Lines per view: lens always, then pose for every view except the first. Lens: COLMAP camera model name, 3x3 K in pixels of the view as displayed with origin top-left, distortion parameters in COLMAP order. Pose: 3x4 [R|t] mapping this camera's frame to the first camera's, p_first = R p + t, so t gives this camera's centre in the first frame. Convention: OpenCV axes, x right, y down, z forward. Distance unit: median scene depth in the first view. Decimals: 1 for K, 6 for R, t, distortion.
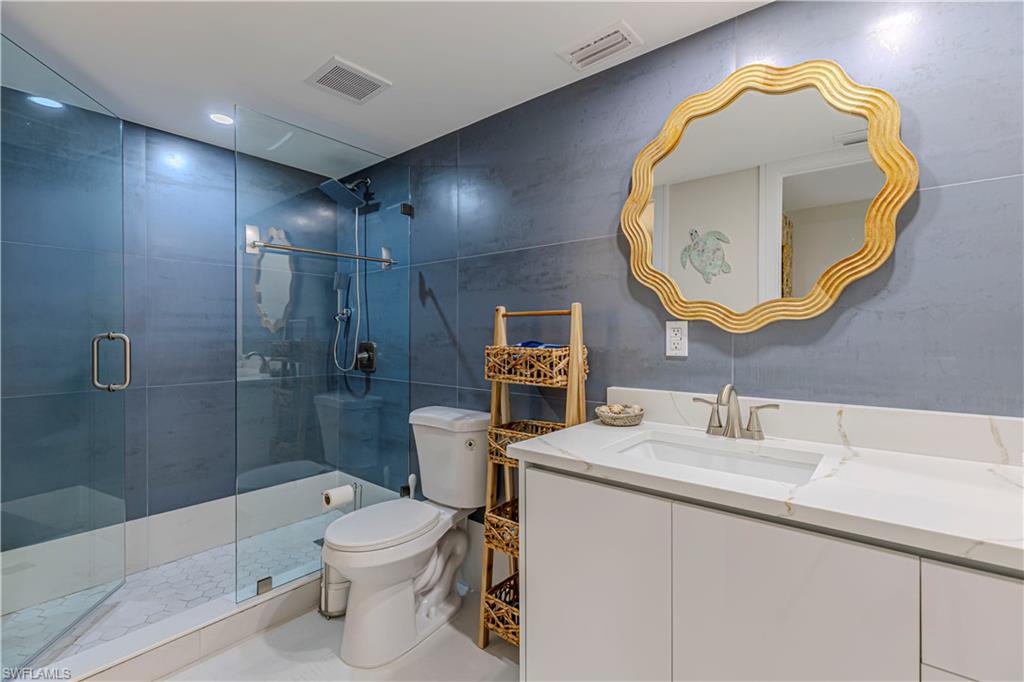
lens RADIAL K [[464.0, 0, 512.6], [0, 464.0, 338.7], [0, 0, 1]] dist [0.001936, 0.000222]
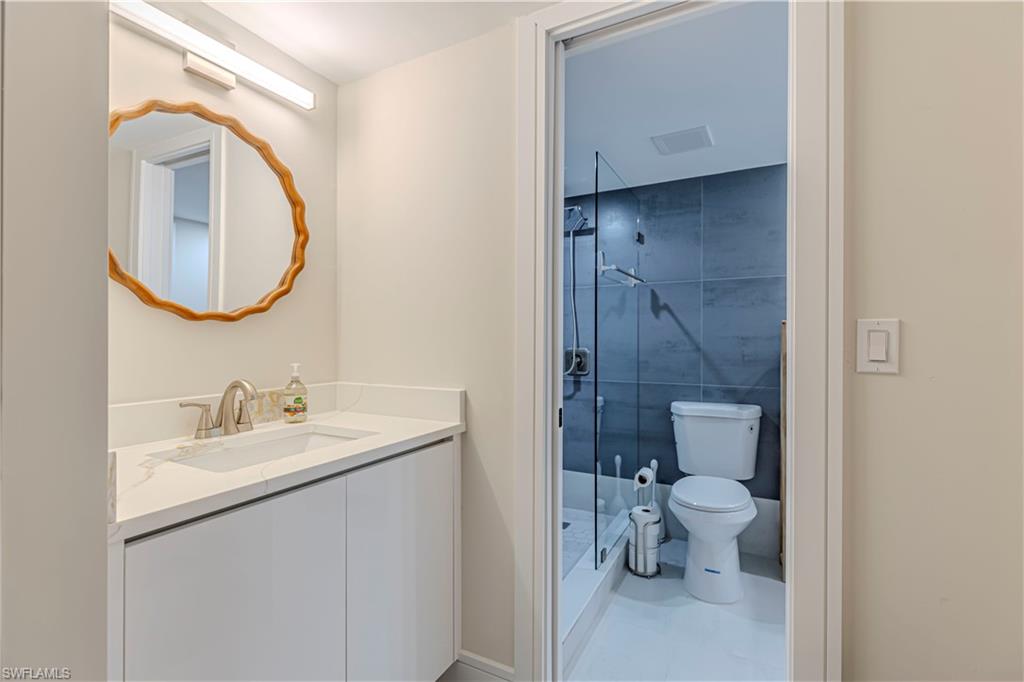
lens RADIAL K [[464.0, 0, 513.5], [0, 464.0, 339.6], [0, 0, 1]] dist [0.001936, 0.000222]
pose [[0.980867, 0.004682, 0.194625, -0.838973], [-0.001291, 0.999845, -0.017549, 0.006708], [-0.194677, 0.016962, 0.980721, -0.102836]]
